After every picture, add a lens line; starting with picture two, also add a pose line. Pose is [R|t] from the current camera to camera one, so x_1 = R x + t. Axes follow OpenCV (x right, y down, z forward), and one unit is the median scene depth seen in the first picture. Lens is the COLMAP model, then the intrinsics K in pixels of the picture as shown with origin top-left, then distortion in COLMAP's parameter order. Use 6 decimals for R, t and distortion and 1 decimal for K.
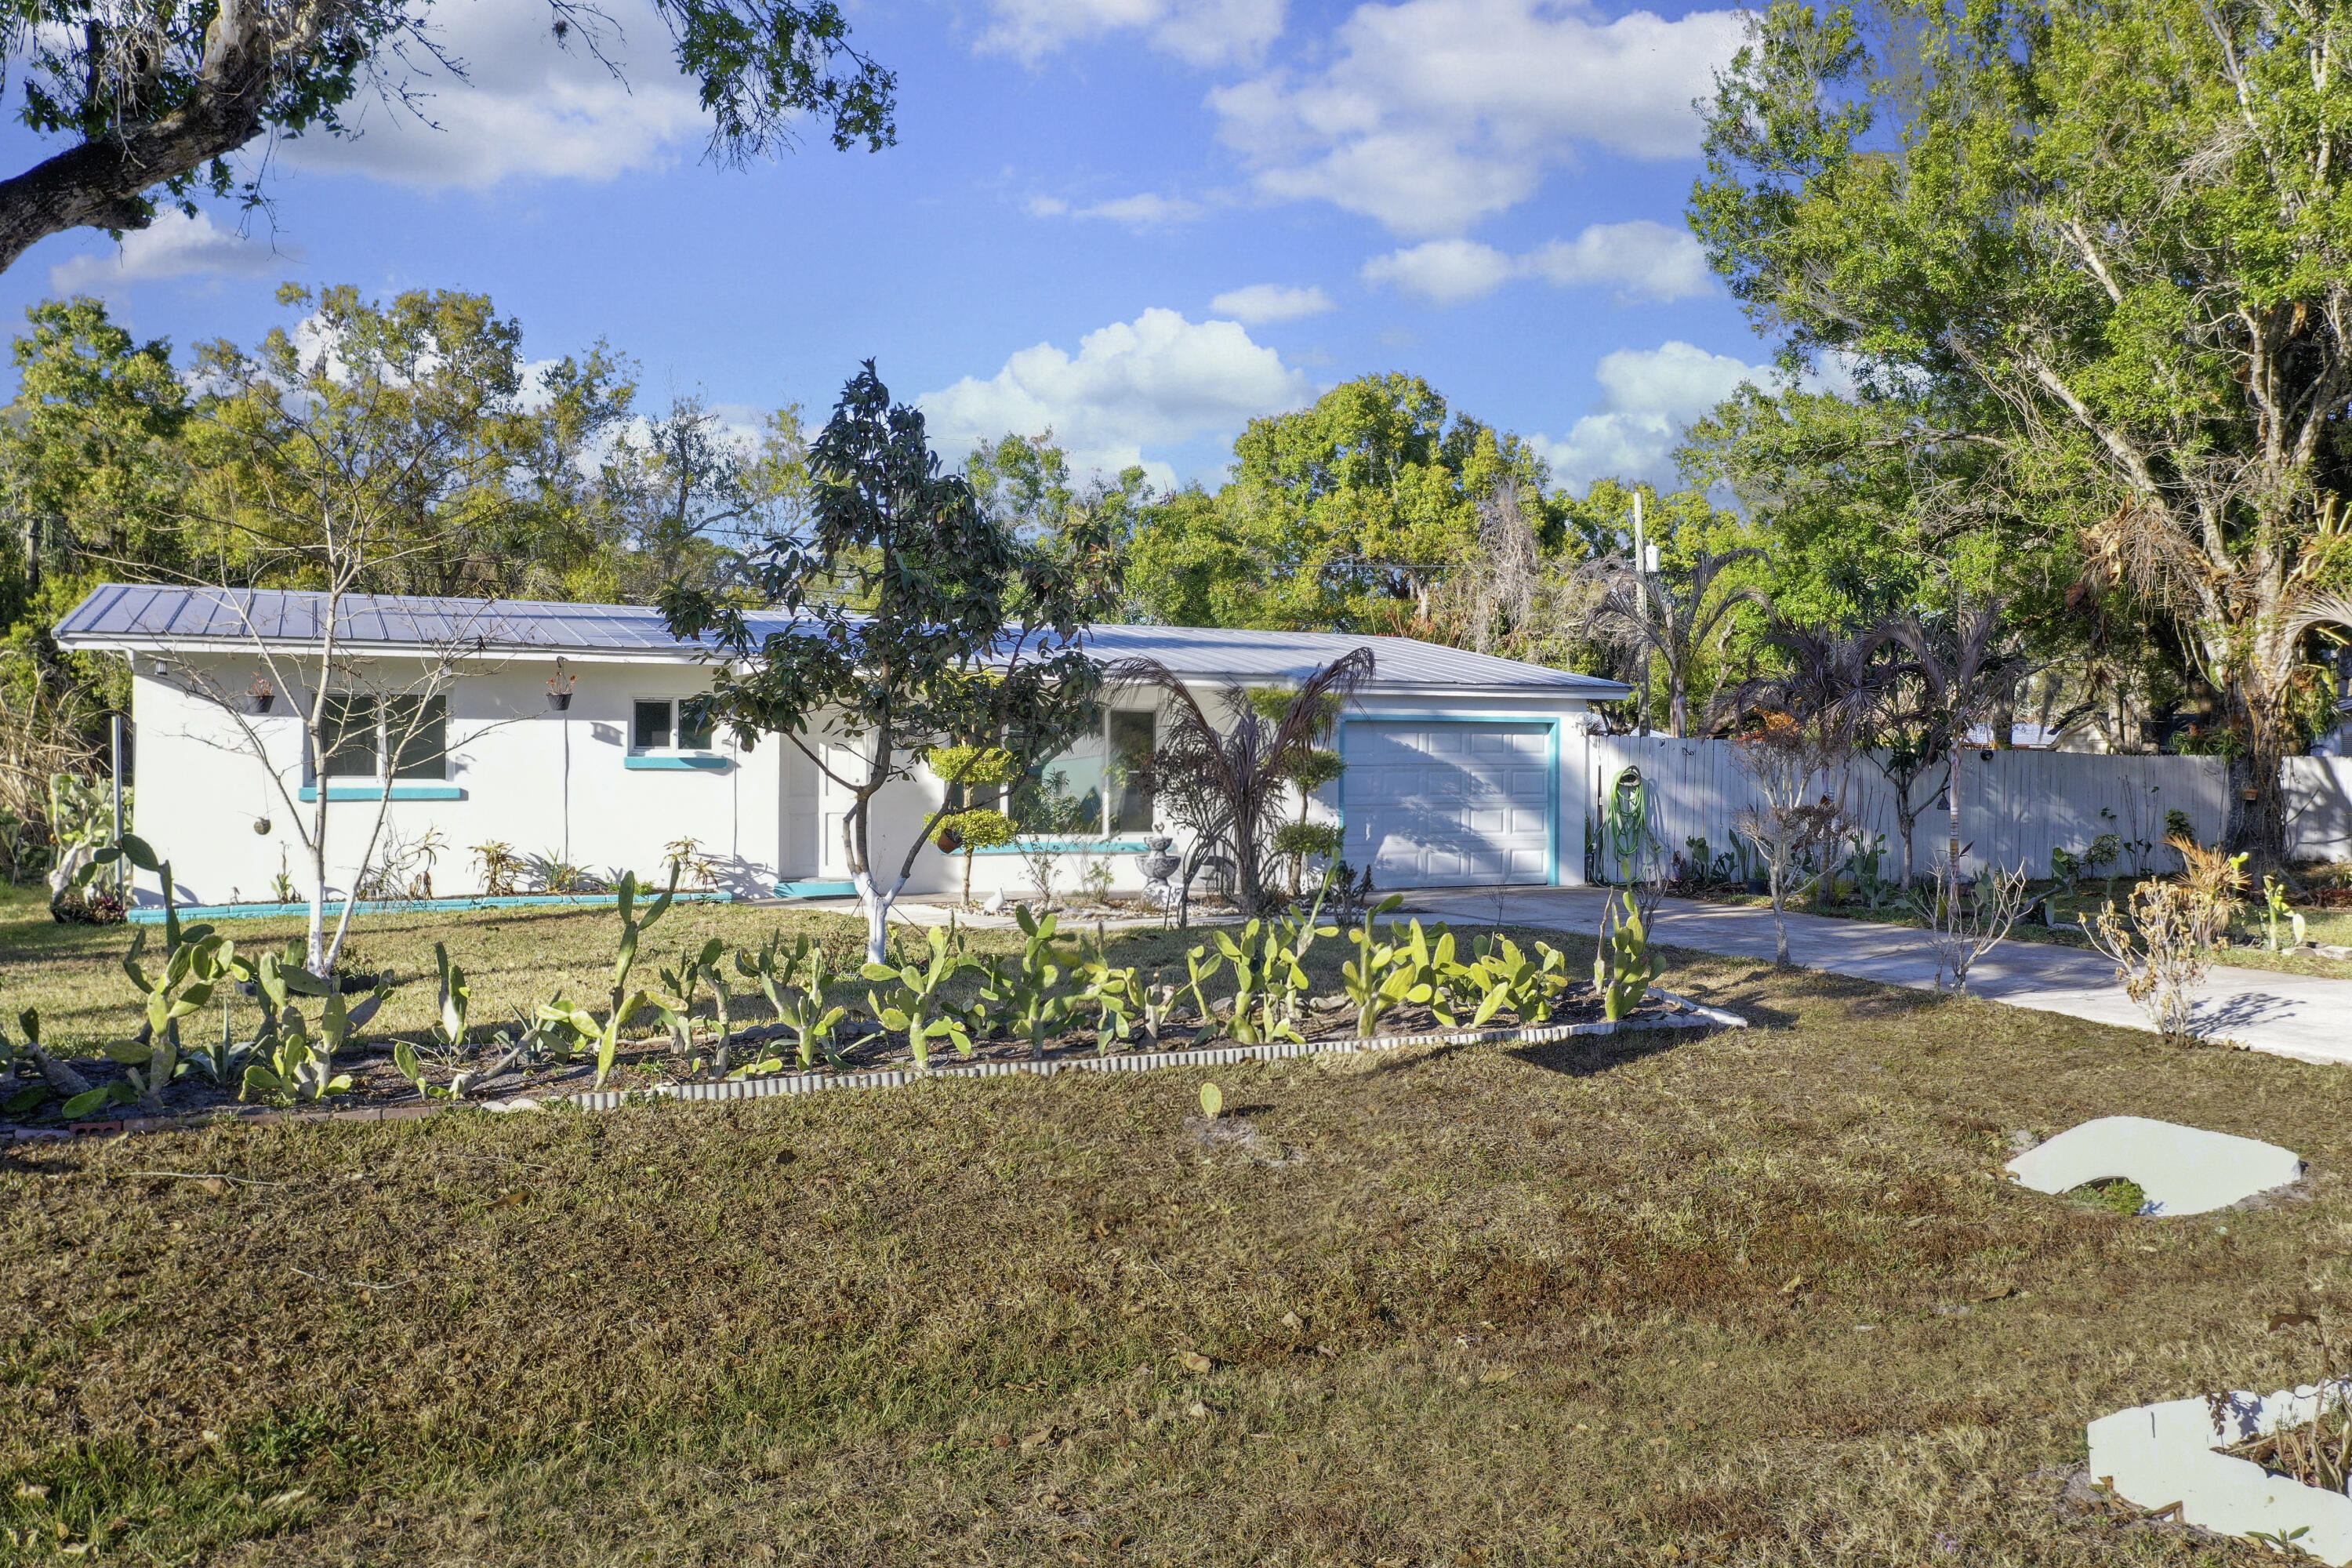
lens RADIAL K [[1866.8, 0, 1175.1], [0, 1866.8, 775.2], [0, 0, 1]] dist [0.003817, 0.002107]
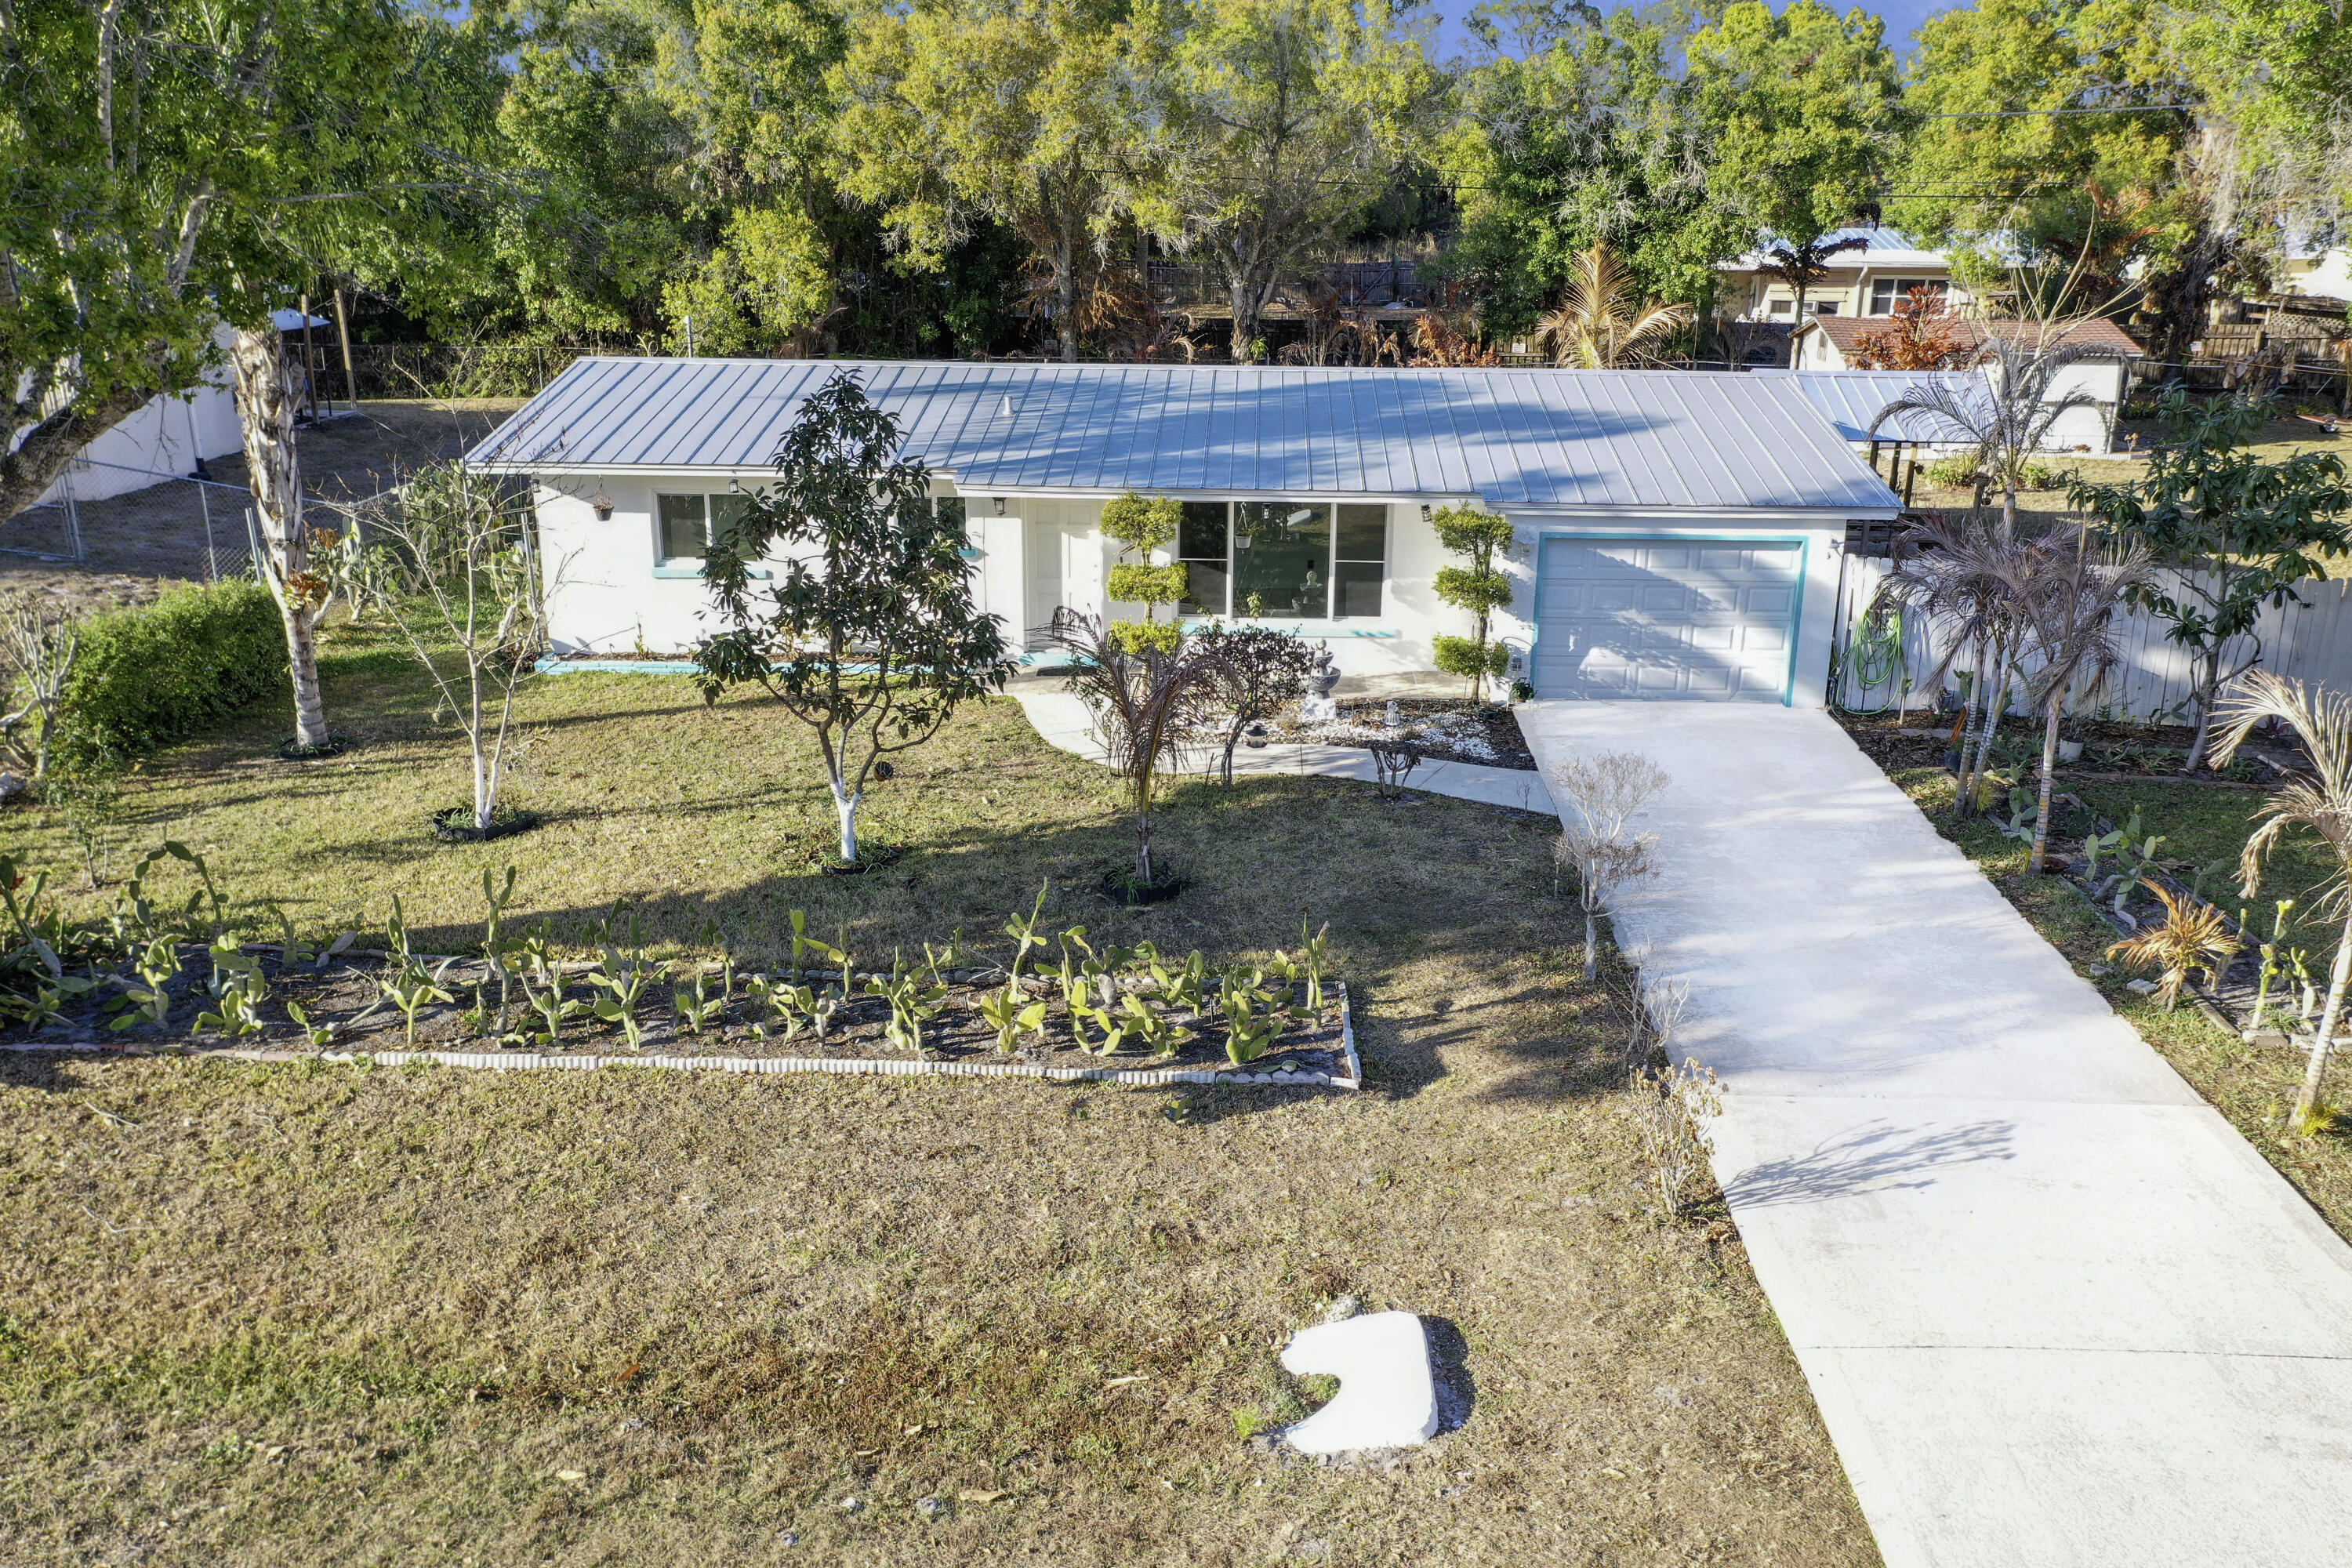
lens RADIAL K [[1866.8, 0, 1179.0], [0, 1866.8, 785.5], [0, 0, 1]] dist [0.003817, 0.002107]
pose [[0.888897, 0.146080, -0.434191, 0.349453], [-0.004123, 0.950309, 0.311282, -0.202124], [0.458088, -0.274907, 0.845329, 0.025299]]
